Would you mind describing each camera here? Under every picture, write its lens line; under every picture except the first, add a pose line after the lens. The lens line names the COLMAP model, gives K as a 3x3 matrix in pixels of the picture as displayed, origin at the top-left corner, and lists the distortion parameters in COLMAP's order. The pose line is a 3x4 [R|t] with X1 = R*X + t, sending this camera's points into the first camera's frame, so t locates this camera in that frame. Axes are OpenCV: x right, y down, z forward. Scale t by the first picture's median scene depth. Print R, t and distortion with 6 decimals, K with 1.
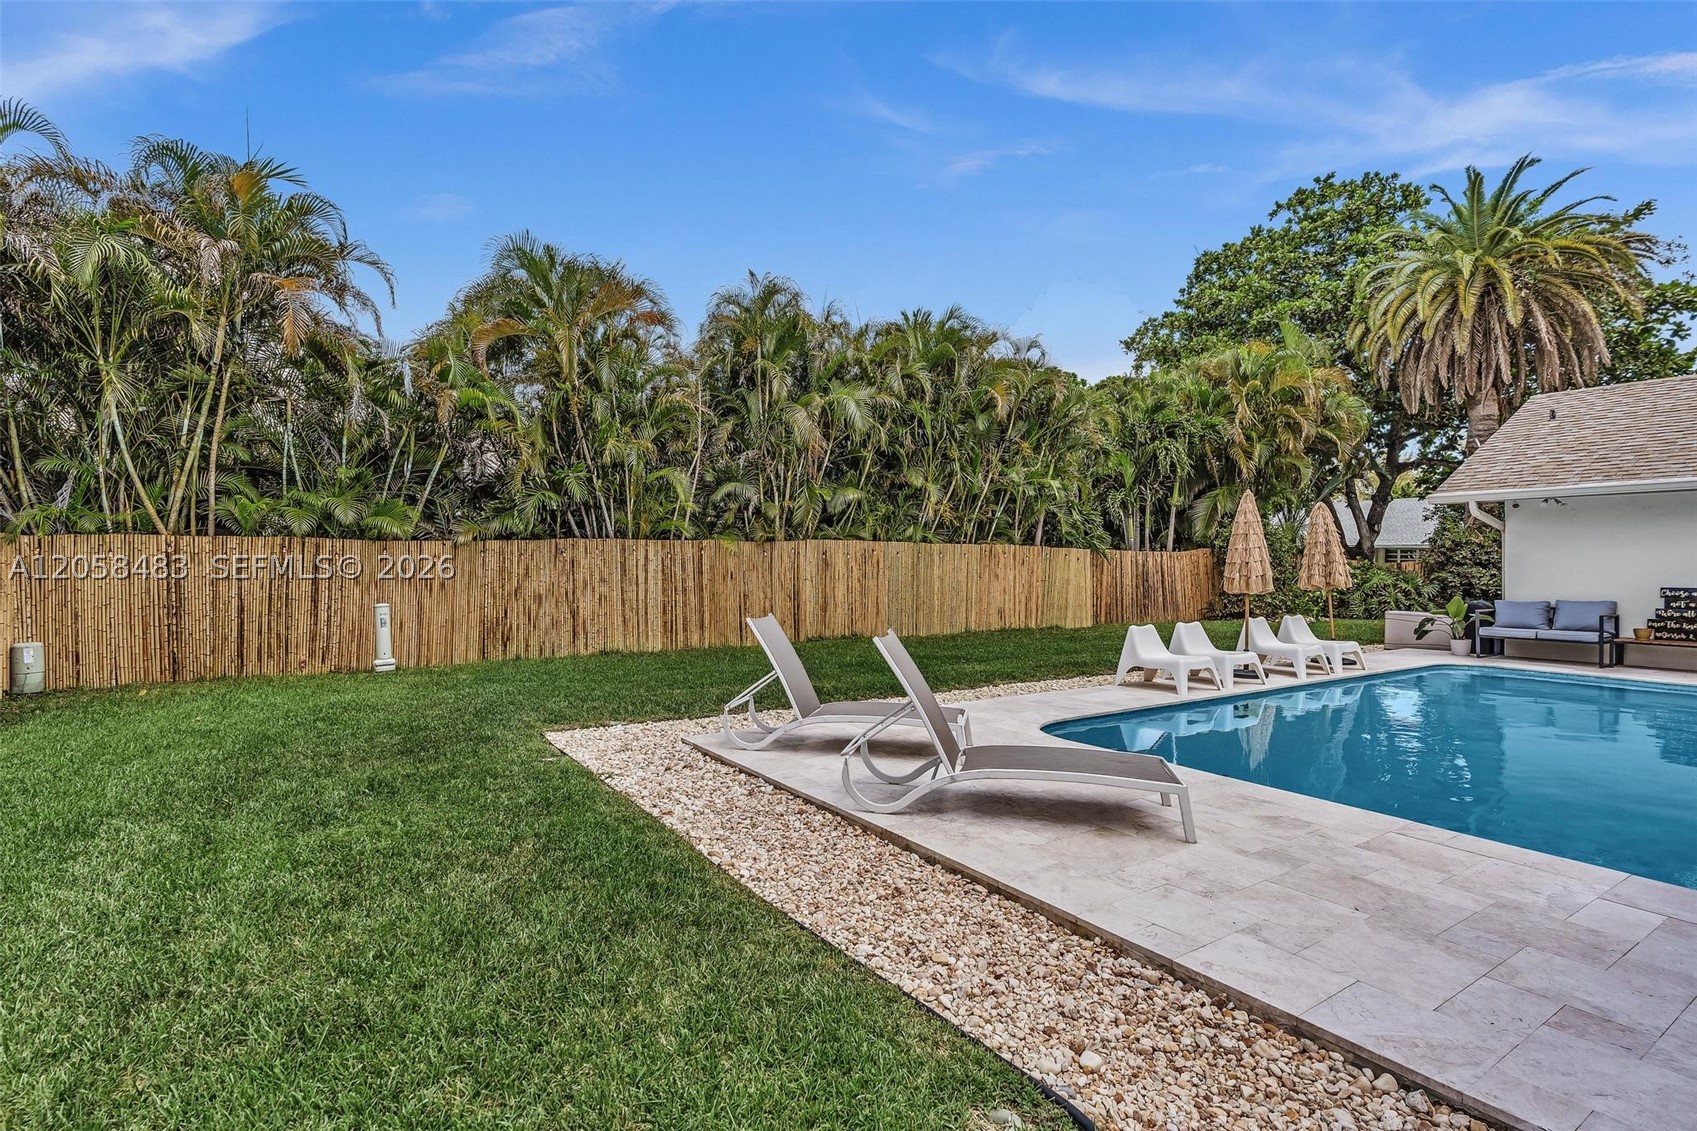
lens RADIAL K [[766.9, 0, 770.8], [0, 766.9, 552.9], [0, 0, 1]] dist [-0.008641, 0.001274]
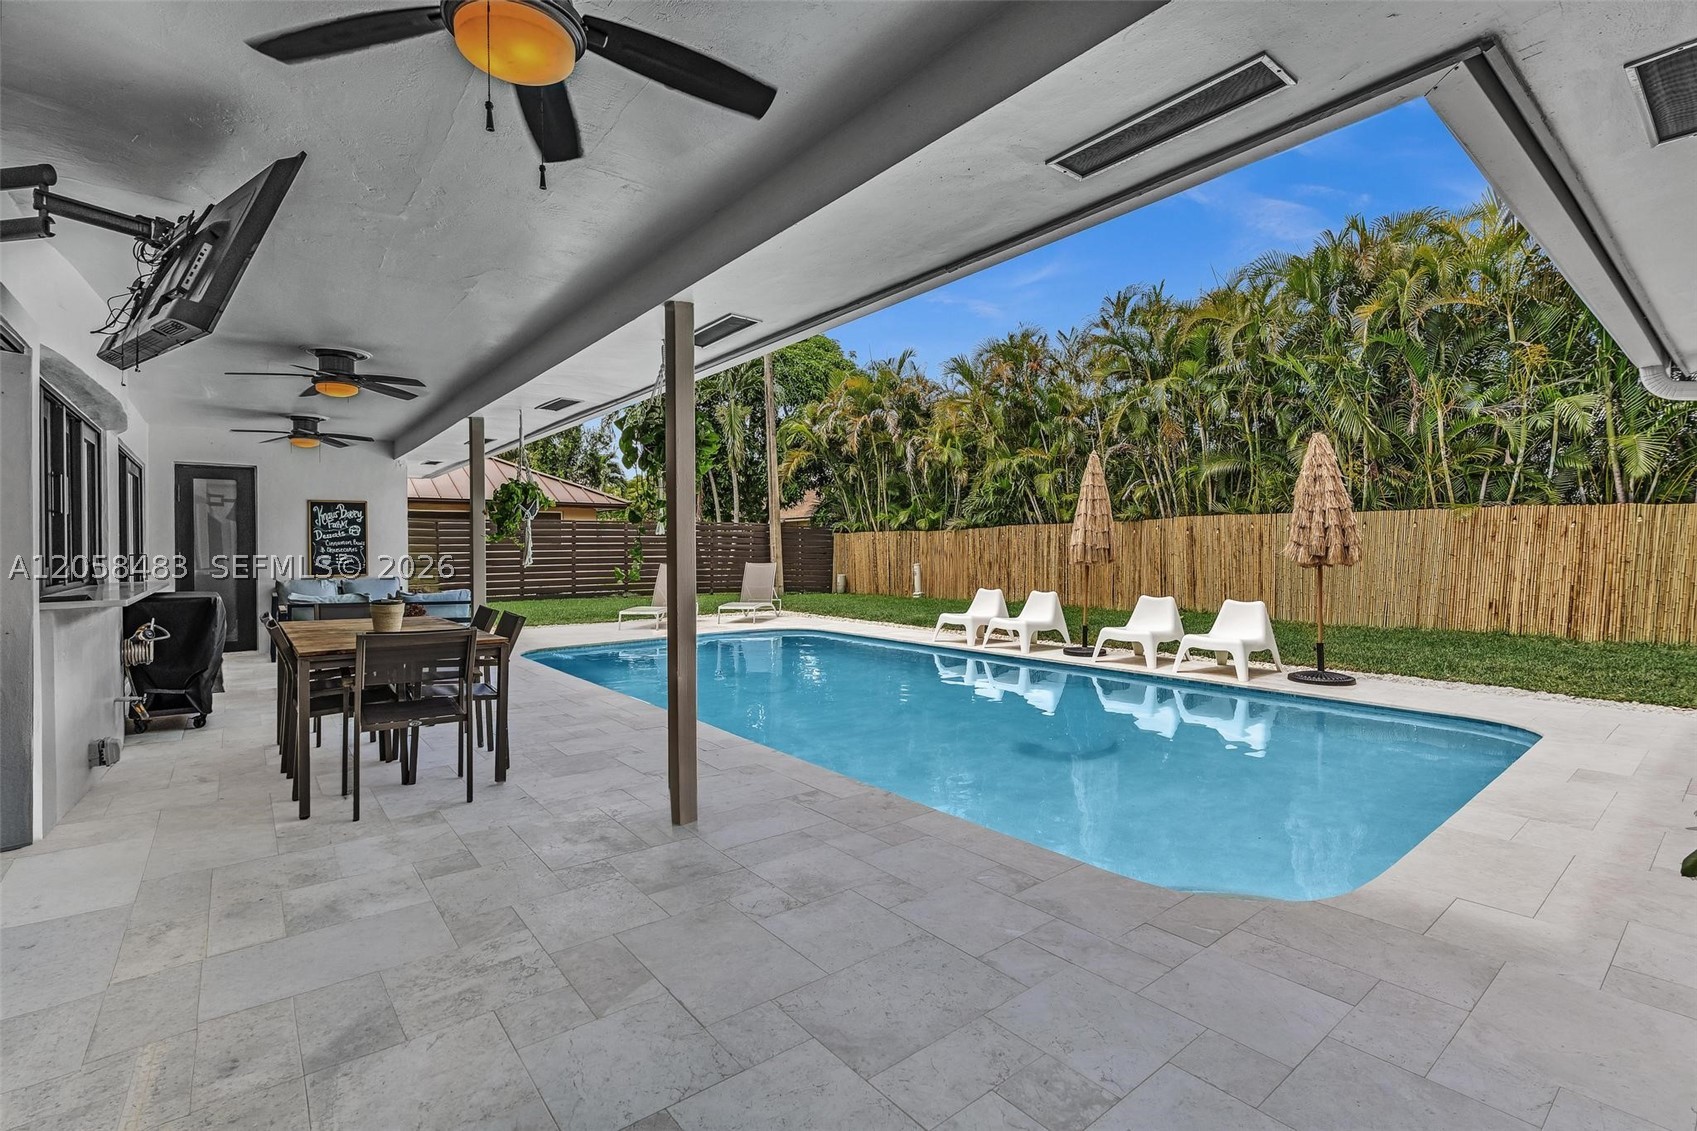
lens RADIAL K [[766.9, 0, 851.1], [0, 766.9, 551.2], [0, 0, 1]] dist [-0.008641, 0.001274]
pose [[0.135087, -0.001702, -0.990832, 1.013249], [0.018282, 0.999833, 0.000775, 0.020459], [0.990665, -0.018219, 0.135095, 0.397695]]
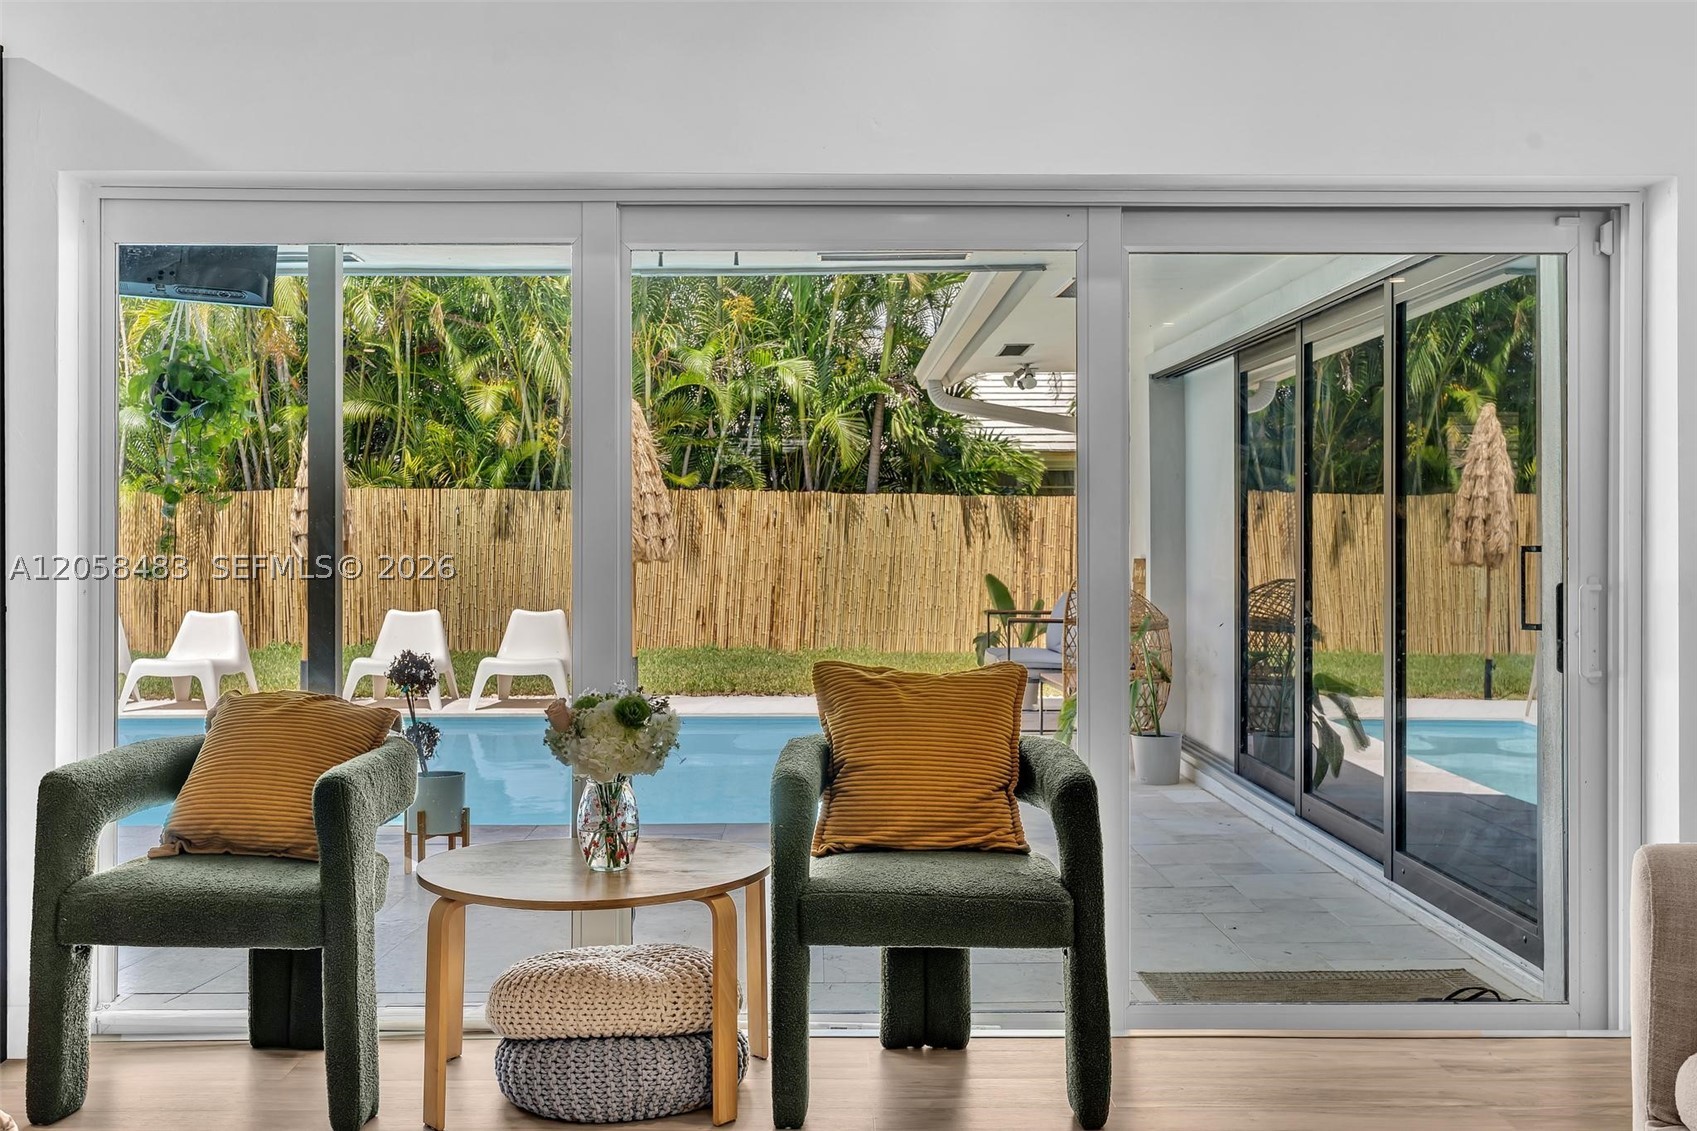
lens RADIAL K [[1663.8, 0, 846.6], [0, 1663.8, 506.5], [0, 0, 1]] dist [0.001084, 0.000000]
pose [[0.863196, -0.015646, -0.504626, 1.112141], [0.011844, 0.999872, -0.010741, 0.017002], [0.504730, 0.003294, 0.863271, 0.052045]]
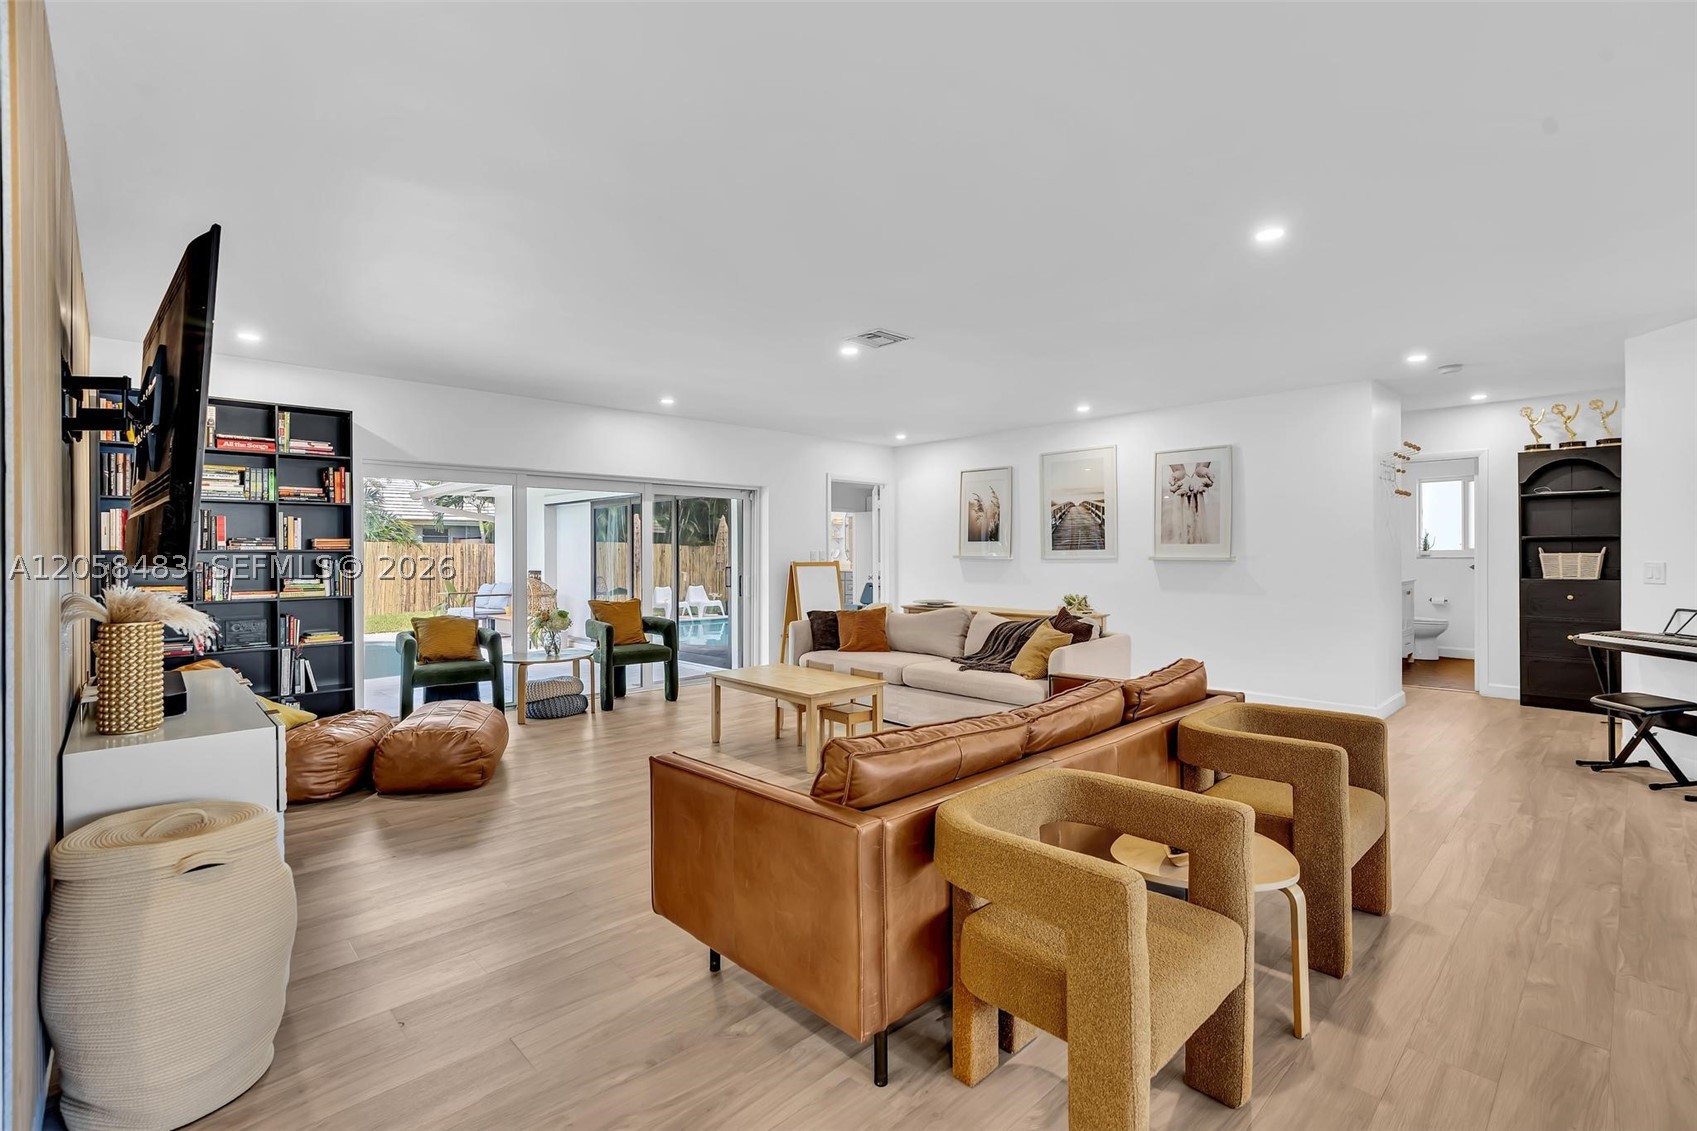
lens RADIAL K [[769.2, 0, 840.5], [0, 769.2, 542.2], [0, 0, 1]] dist [-0.005016, 0.001420]
pose [[0.975701, -0.007670, 0.218973, 1.022823], [0.008164, 0.999966, -0.001350, 0.005476], [-0.218955, 0.003105, 0.975730, -0.209220]]
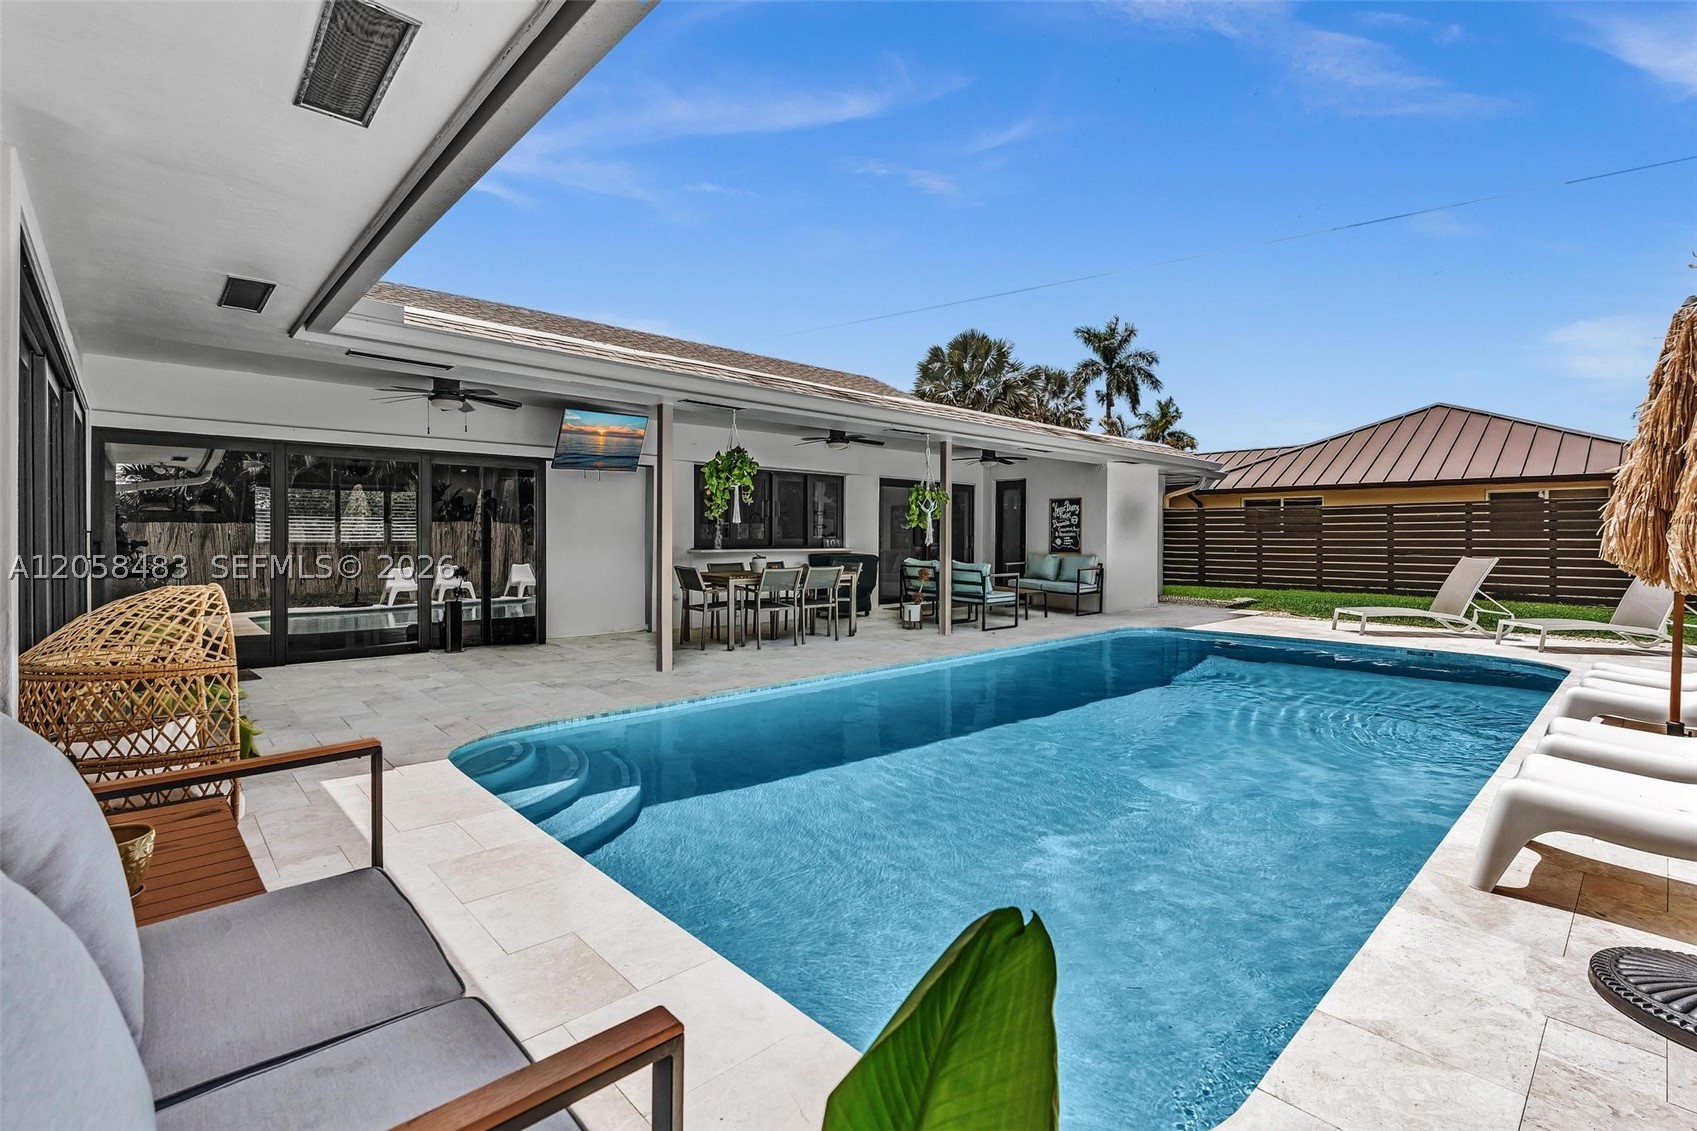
lens RADIAL K [[766.9, 0, 843.1], [0, 766.9, 560.0], [0, 0, 1]] dist [-0.008641, 0.001274]
pose [[-0.979147, -0.004187, -0.203110, 0.756437], [-0.008861, 0.999716, 0.022108, 0.024415], [0.202960, 0.023446, -0.978906, 0.861320]]
